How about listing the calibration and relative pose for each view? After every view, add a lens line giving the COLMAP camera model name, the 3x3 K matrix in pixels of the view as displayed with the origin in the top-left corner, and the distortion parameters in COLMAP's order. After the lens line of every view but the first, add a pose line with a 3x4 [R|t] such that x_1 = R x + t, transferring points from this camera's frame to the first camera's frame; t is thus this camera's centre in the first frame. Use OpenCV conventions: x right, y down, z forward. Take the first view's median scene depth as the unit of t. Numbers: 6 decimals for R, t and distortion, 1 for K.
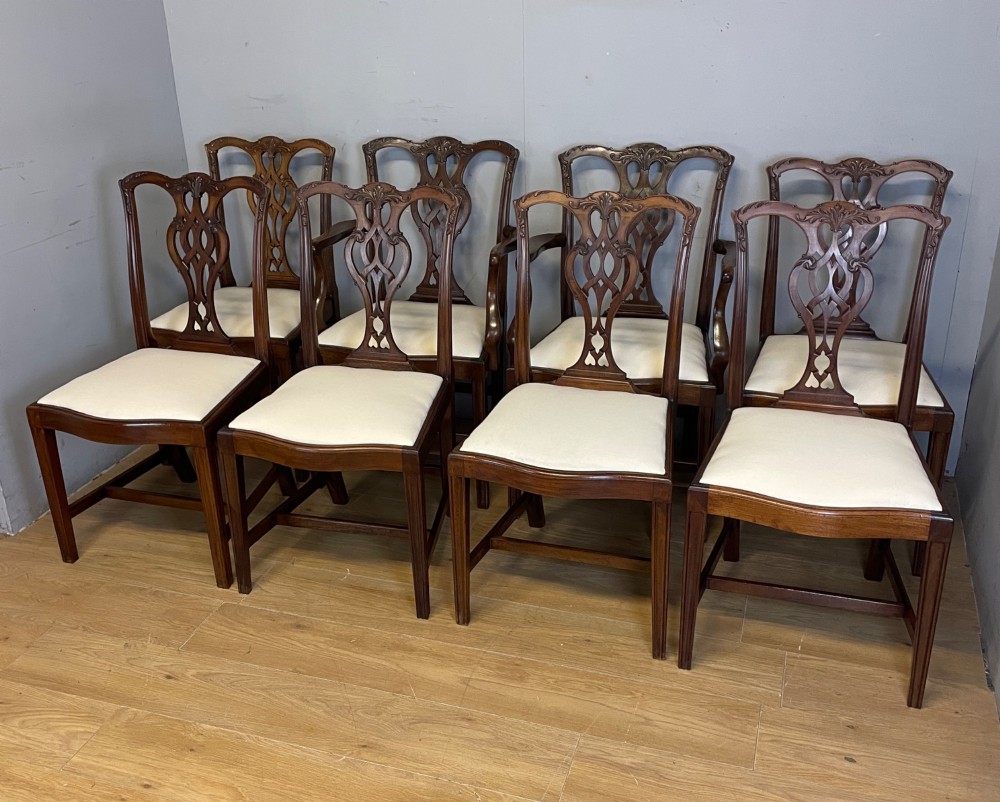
lens RADIAL K [[971.4, 0, 495.3], [0, 971.4, 365.3], [0, 0, 1]] dist [0.064571, -0.043656]
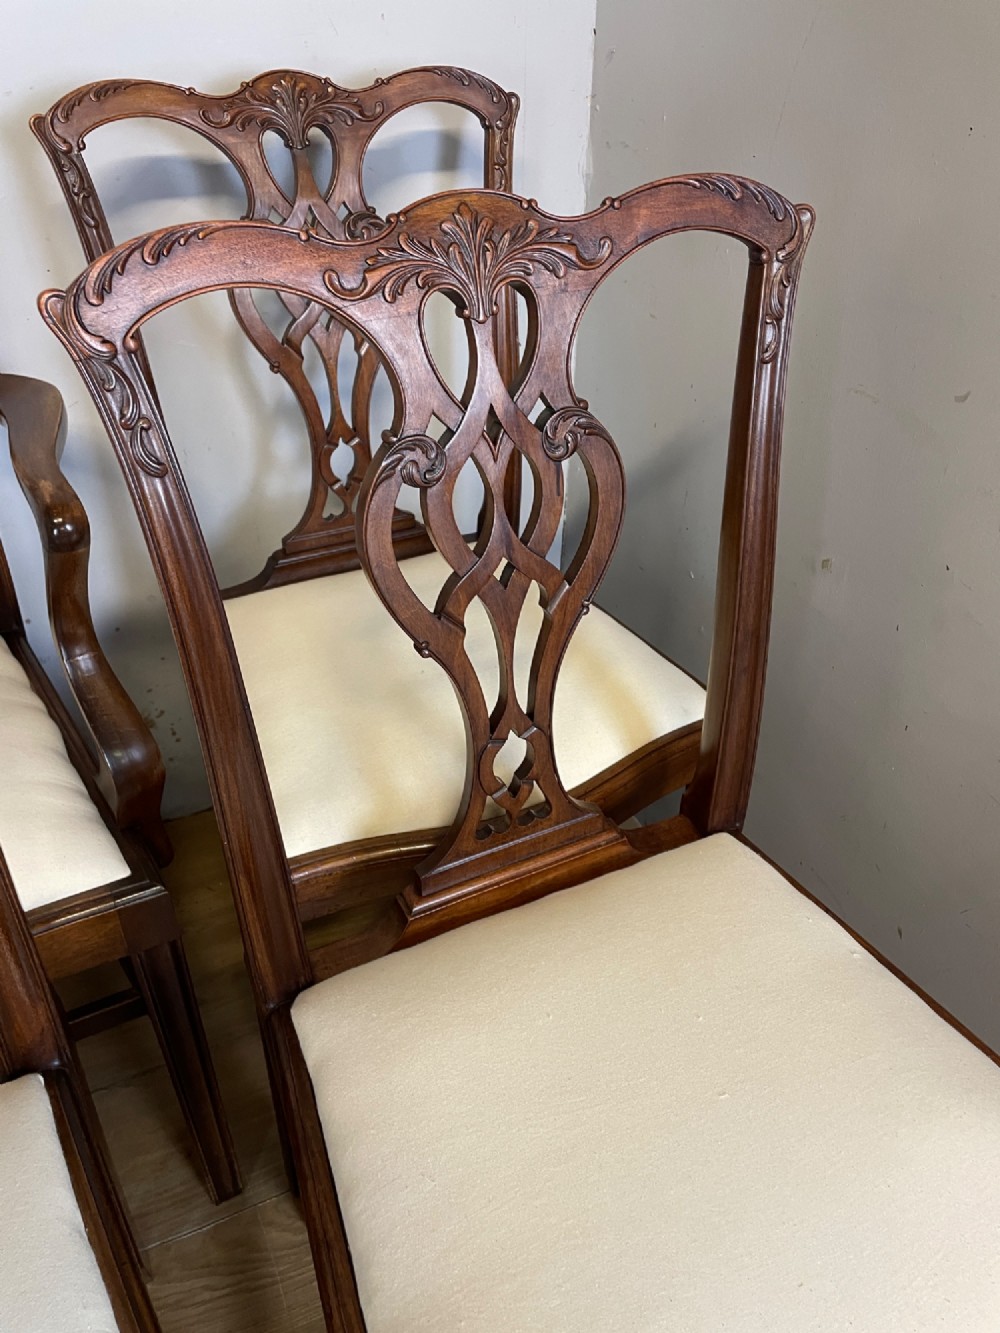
lens RADIAL K [[1008.5, 0, 505.4], [0, 1008.5, 662.5], [0, 0, 1]] dist [0.087857, -0.118212]
pose [[0.723065, -0.374642, 0.580363, 0.155732], [0.228233, 0.922540, 0.311176, -0.129331], [-0.651987, -0.092542, 0.752561, 0.751125]]
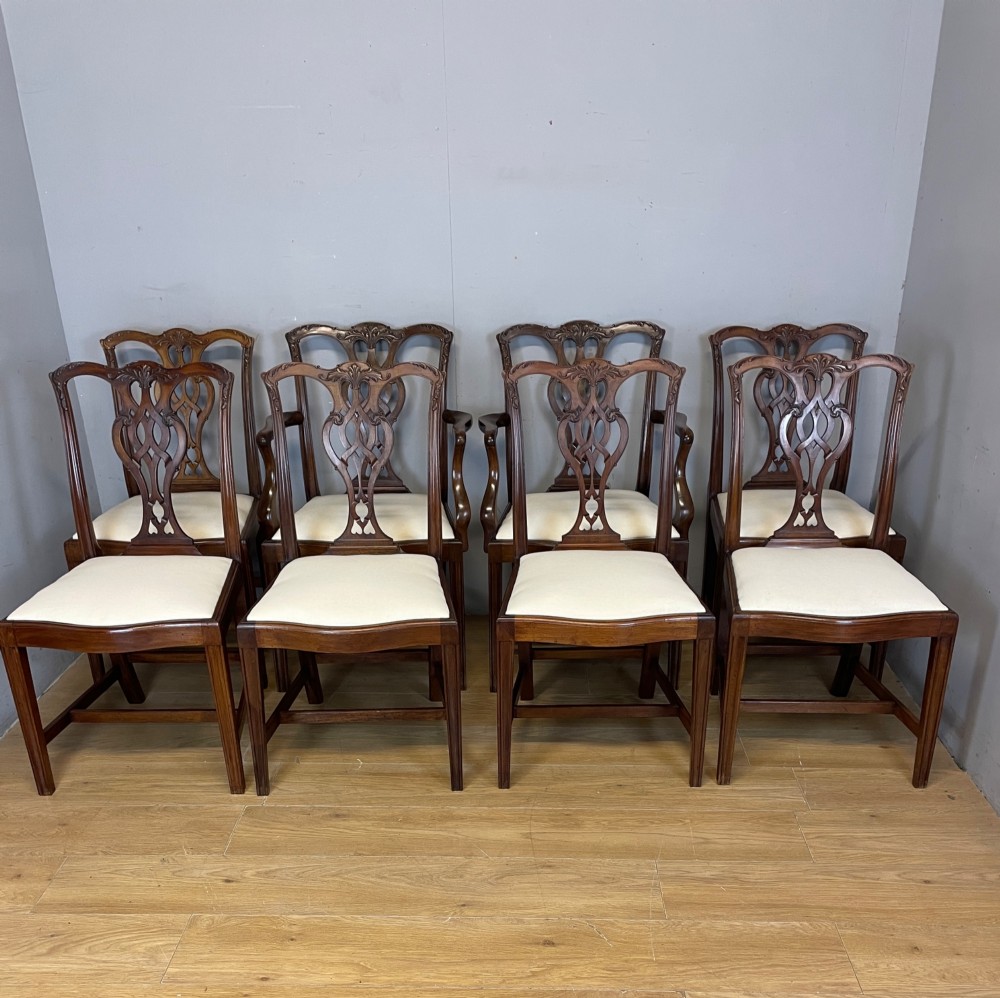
lens RADIAL K [[976.0, 0, 493.1], [0, 976.0, 629.4], [0, 0, 1]] dist [0.055233, -0.006643]
pose [[0.962905, -0.103415, 0.249239, -0.280941], [0.094922, 0.994426, 0.045889, 0.050813], [-0.252596, -0.020528, 0.967354, 0.010847]]
